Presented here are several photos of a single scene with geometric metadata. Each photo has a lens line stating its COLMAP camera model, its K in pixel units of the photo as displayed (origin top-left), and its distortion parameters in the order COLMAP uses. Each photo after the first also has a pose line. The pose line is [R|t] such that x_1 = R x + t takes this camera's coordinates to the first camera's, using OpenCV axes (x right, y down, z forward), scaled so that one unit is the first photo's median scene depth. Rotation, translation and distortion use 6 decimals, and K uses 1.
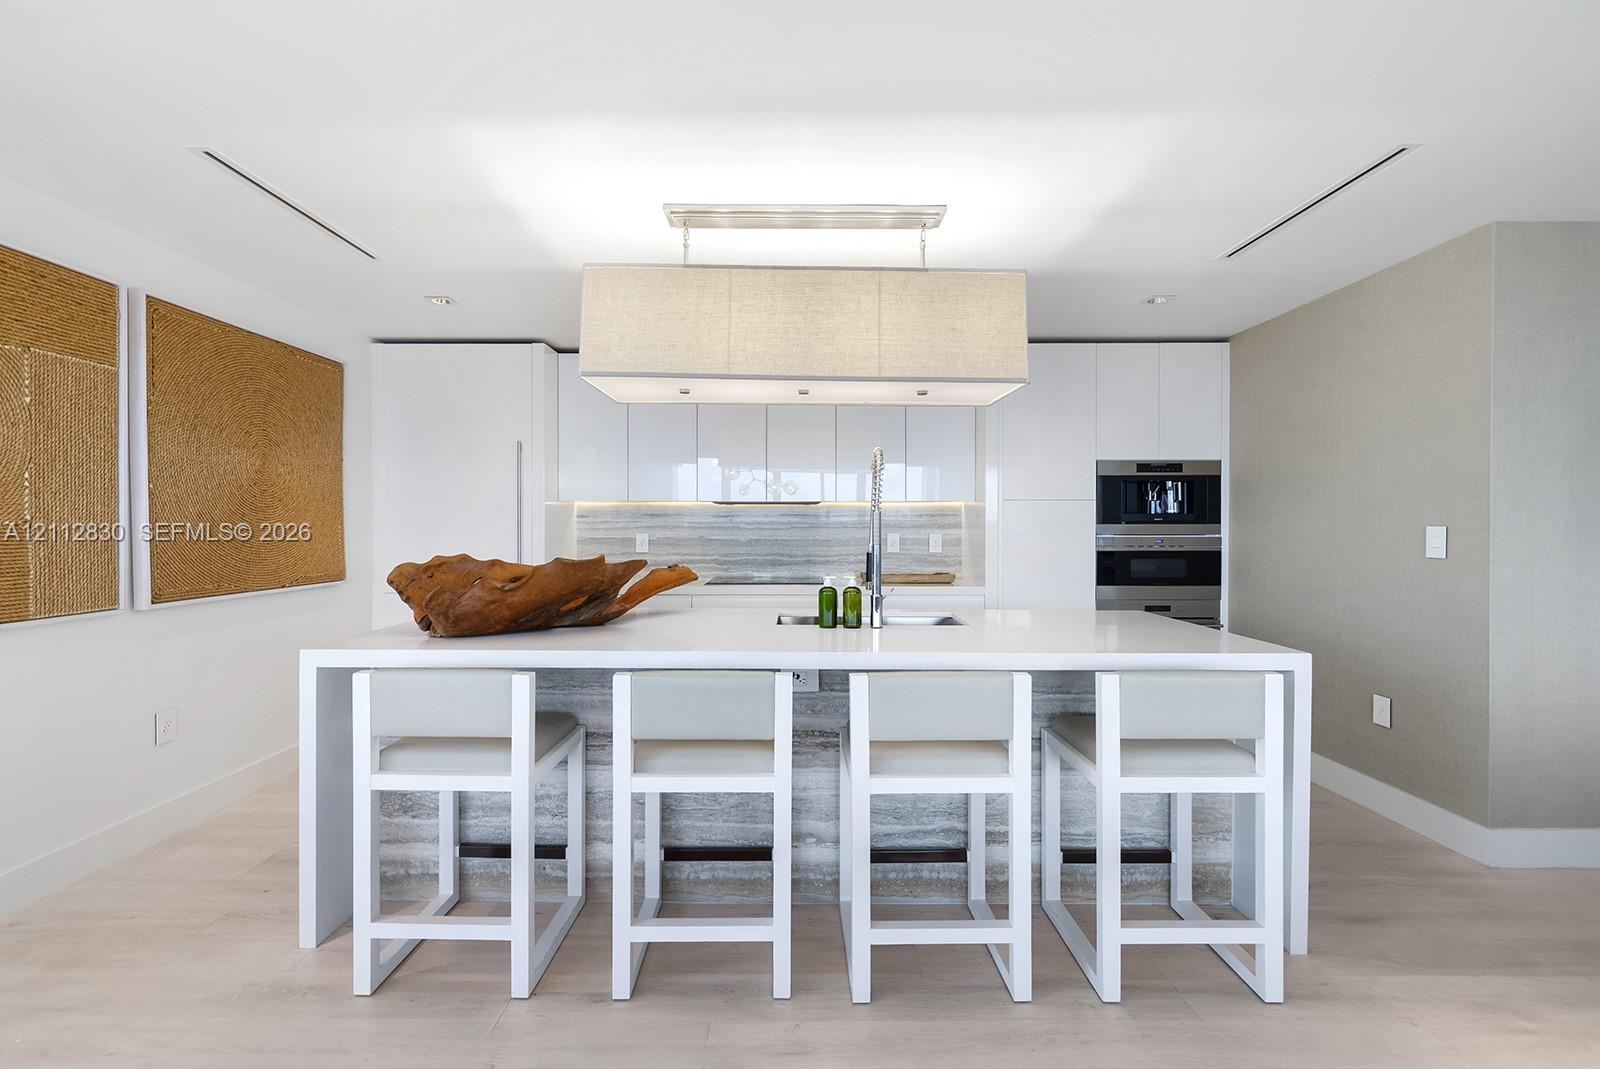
lens RADIAL K [[733.4, 0, 807.0], [0, 733.4, 537.1], [0, 0, 1]] dist [-0.000220, 0.000448]
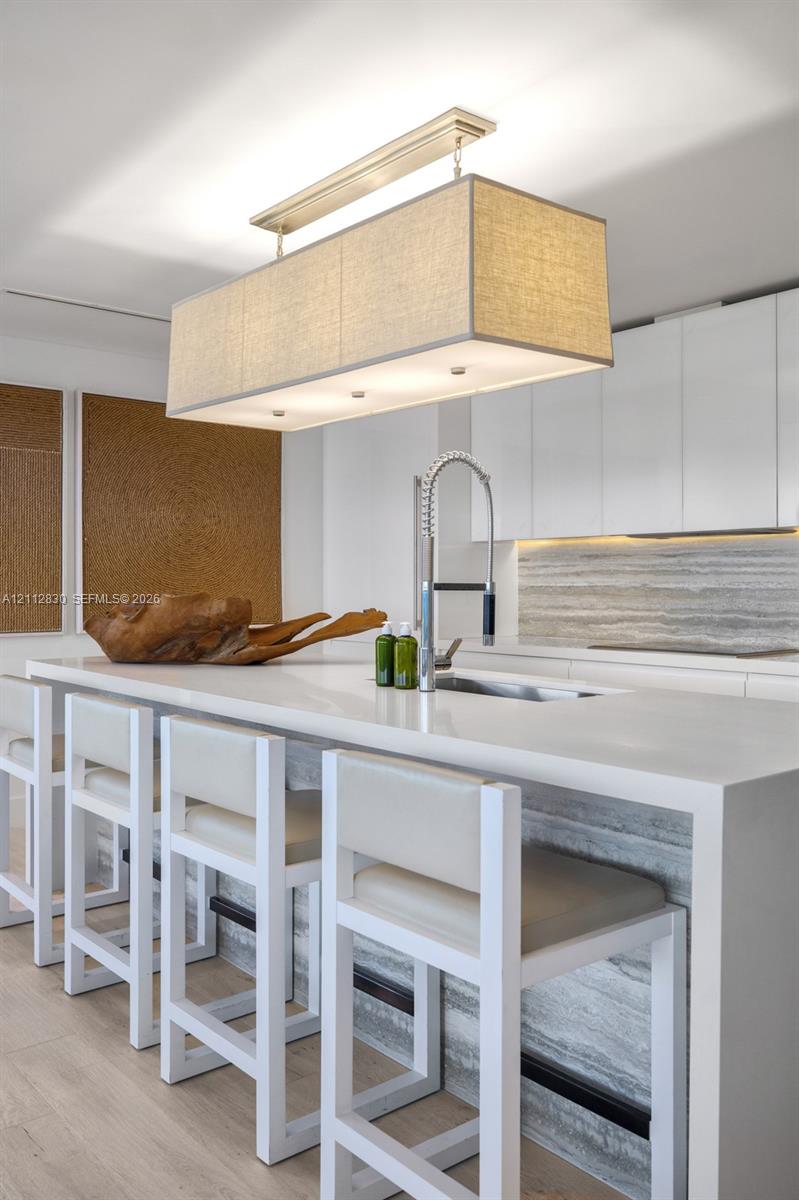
lens RADIAL K [[999.6, 0, 401.3], [0, 999.6, 507.8], [0, 0, 1]] dist [0.012907, 0.003545]
pose [[0.633245, -0.059546, -0.771658, 0.824753], [-0.009996, 0.996324, -0.085085, 0.018514], [0.773887, 0.061593, 0.630322, 0.333036]]
